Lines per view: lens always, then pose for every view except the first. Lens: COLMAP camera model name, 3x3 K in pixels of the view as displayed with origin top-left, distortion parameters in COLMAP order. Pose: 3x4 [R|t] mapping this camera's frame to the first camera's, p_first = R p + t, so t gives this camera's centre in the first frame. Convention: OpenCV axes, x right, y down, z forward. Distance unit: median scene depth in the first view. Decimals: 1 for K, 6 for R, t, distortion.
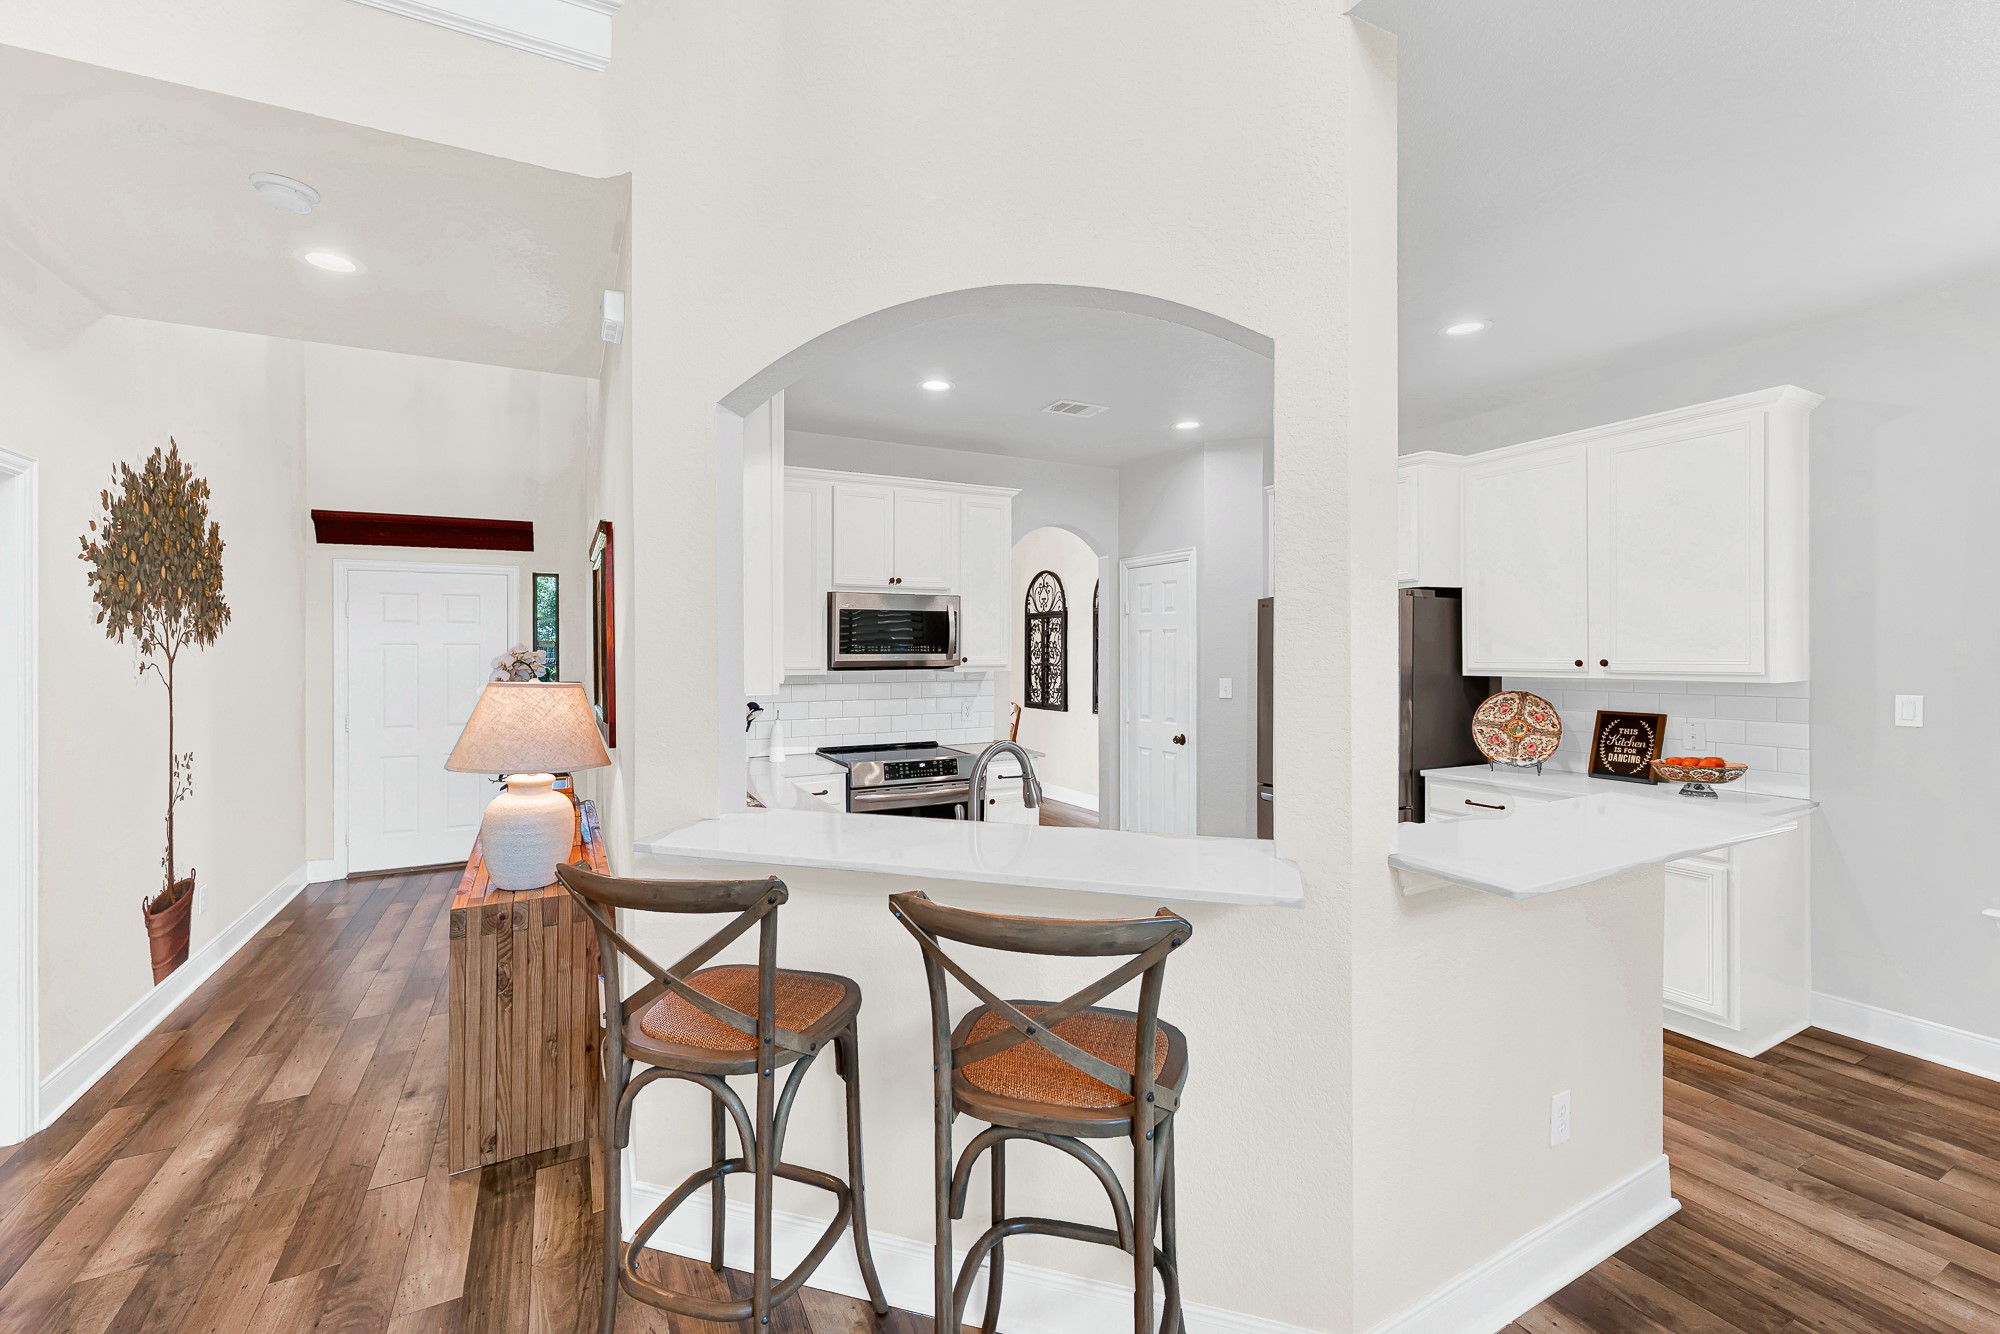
lens RADIAL K [[819.8, 0, 1004.7], [0, 819.8, 652.2], [0, 0, 1]] dist [0.002295, -0.000497]
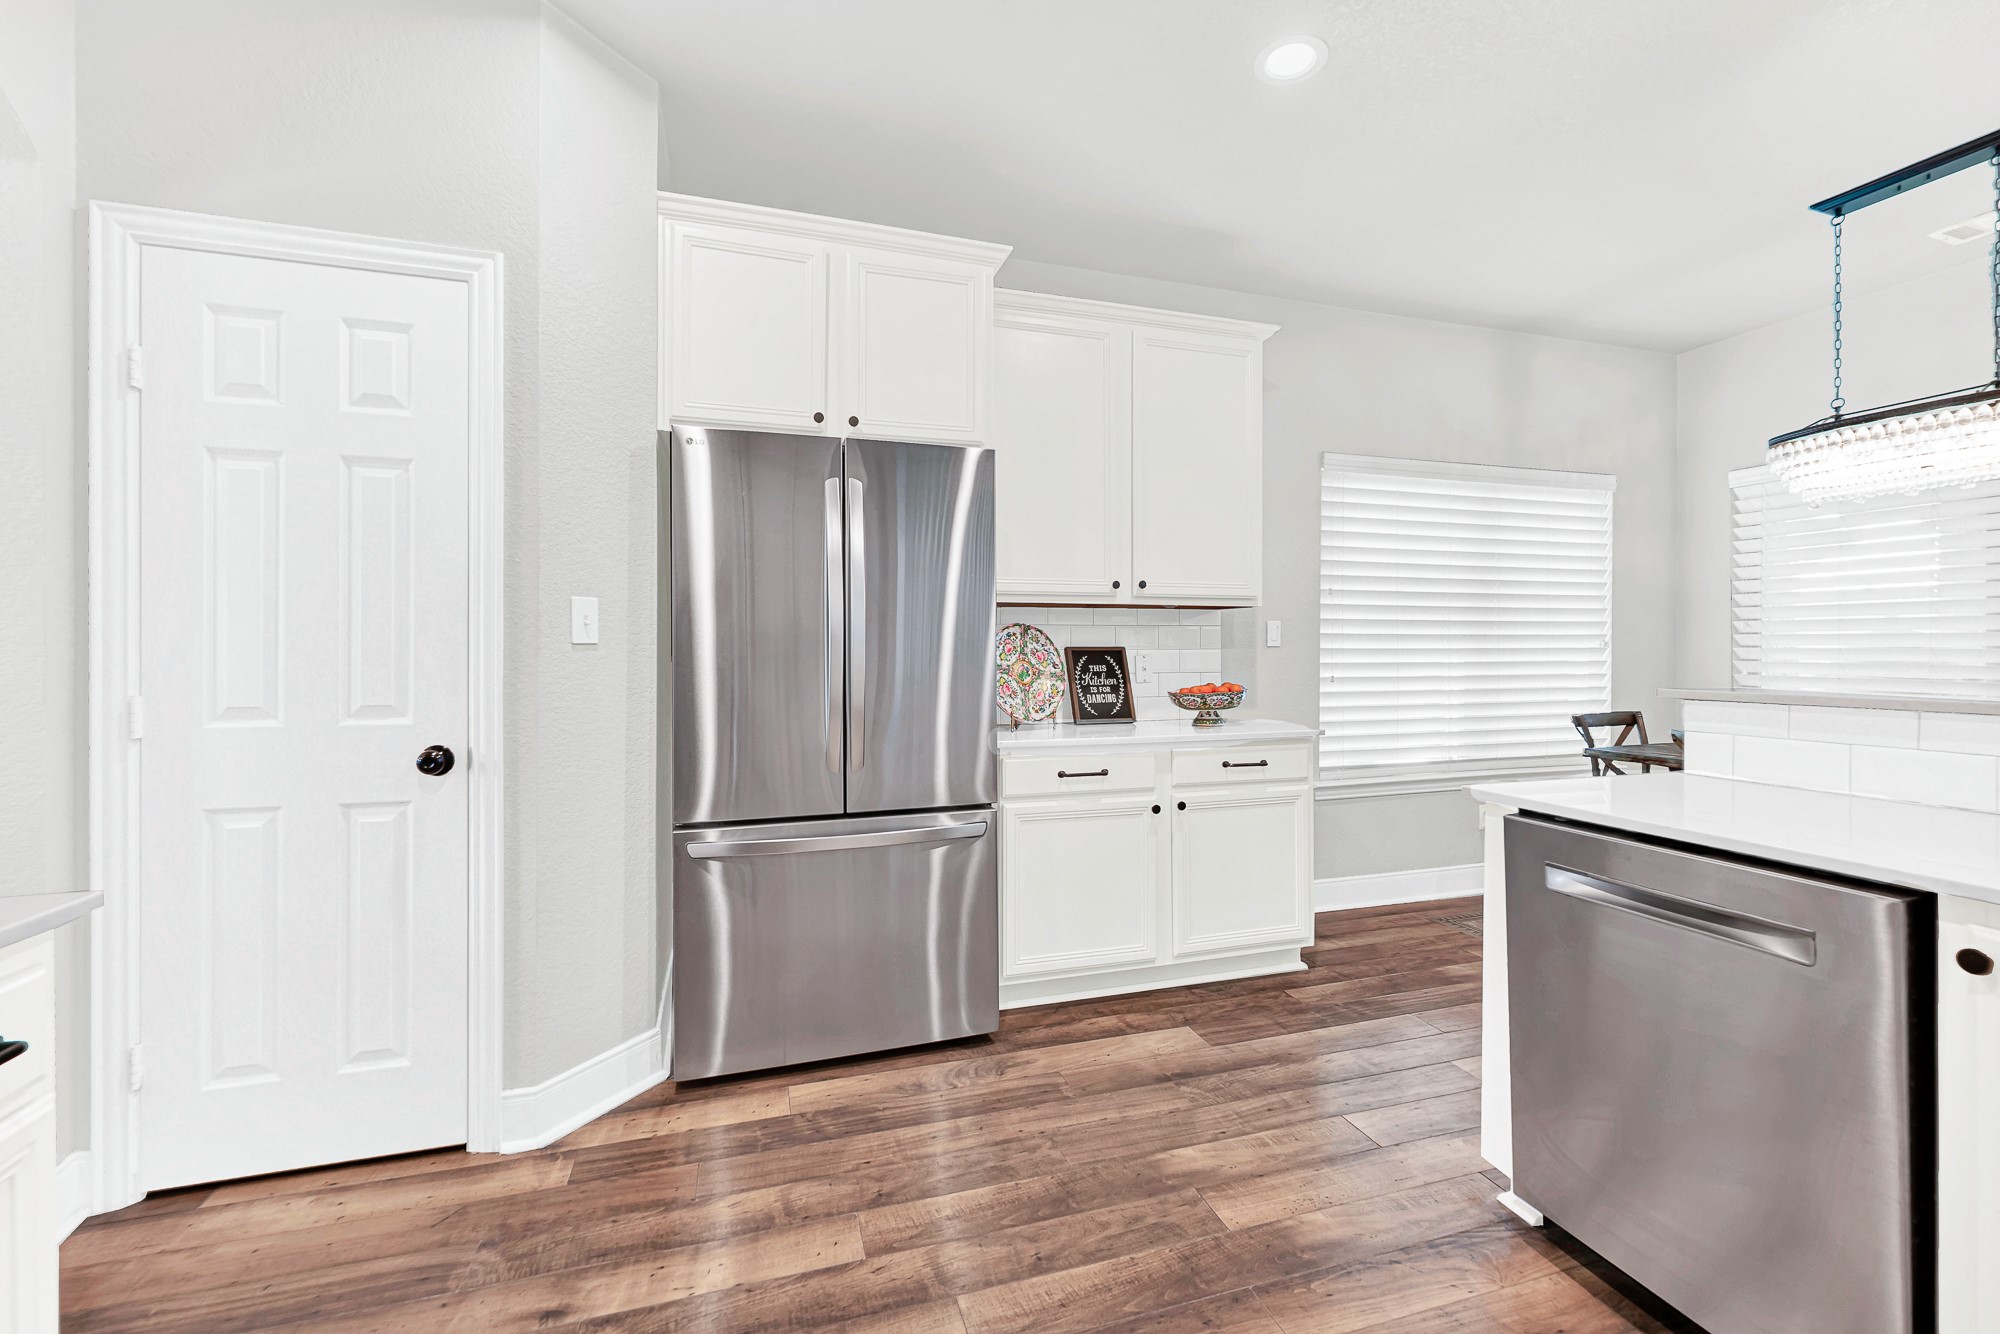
lens RADIAL K [[819.8, 0, 998.3], [0, 819.8, 654.2], [0, 0, 1]] dist [0.002295, -0.000497]
pose [[0.198009, 0.001974, 0.980198, -0.152764], [0.005339, 0.999981, -0.003092, 0.096099], [-0.980186, 0.005845, 0.197994, 1.070695]]
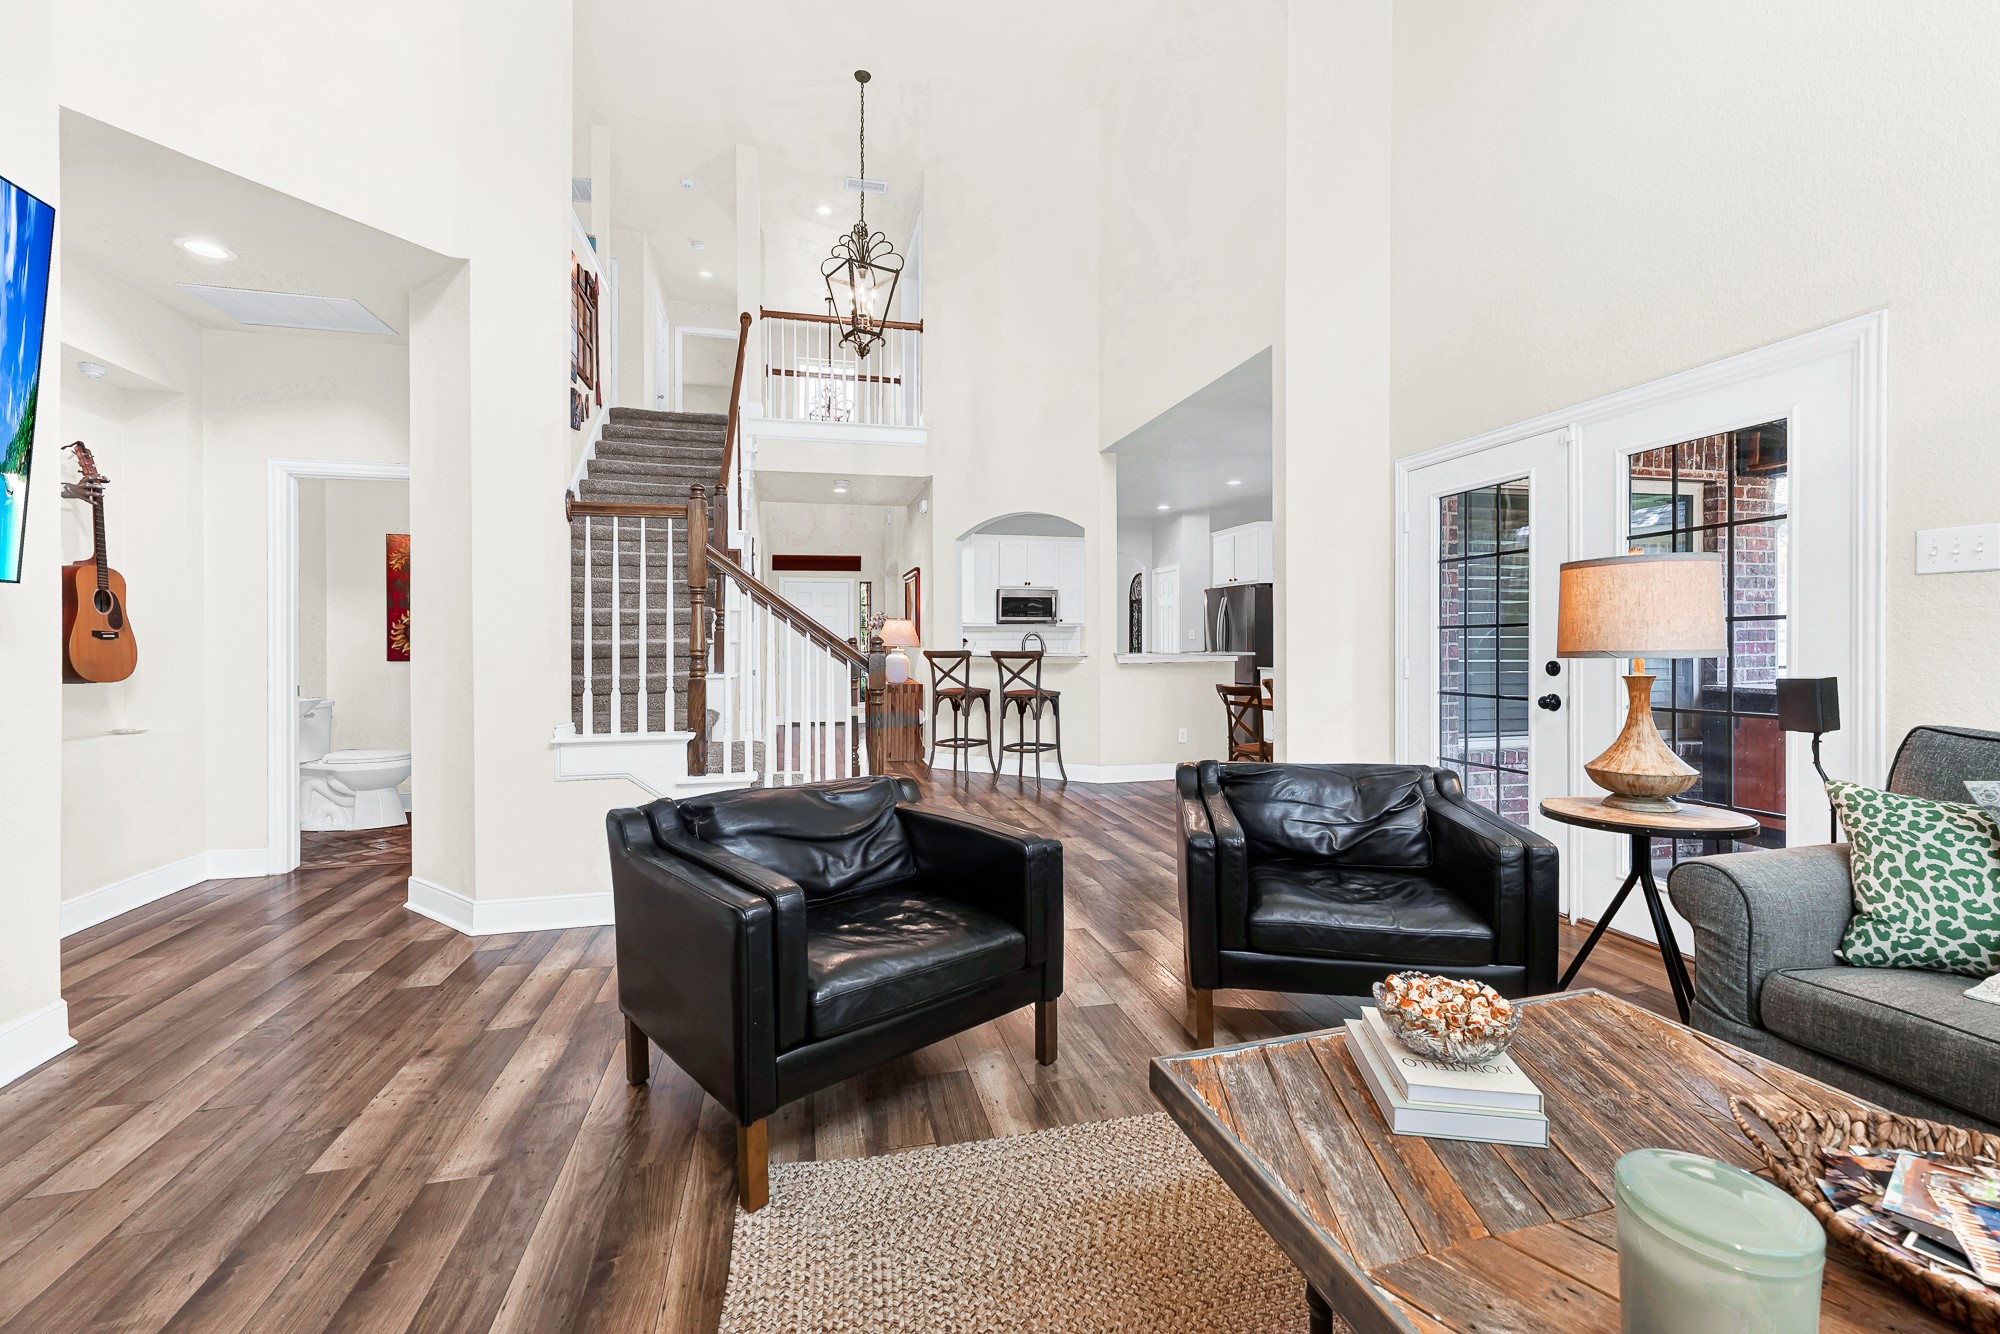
lens RADIAL K [[819.8, 0, 1013.1], [0, 819.8, 652.2], [0, 0, 1]] dist [0.002295, -0.000497]
pose [[0.968648, 0.002142, -0.248428, 0.518522], [-0.000630, 0.999981, 0.006166, 0.114373], [0.248436, -0.005816, 0.968631, -1.582457]]
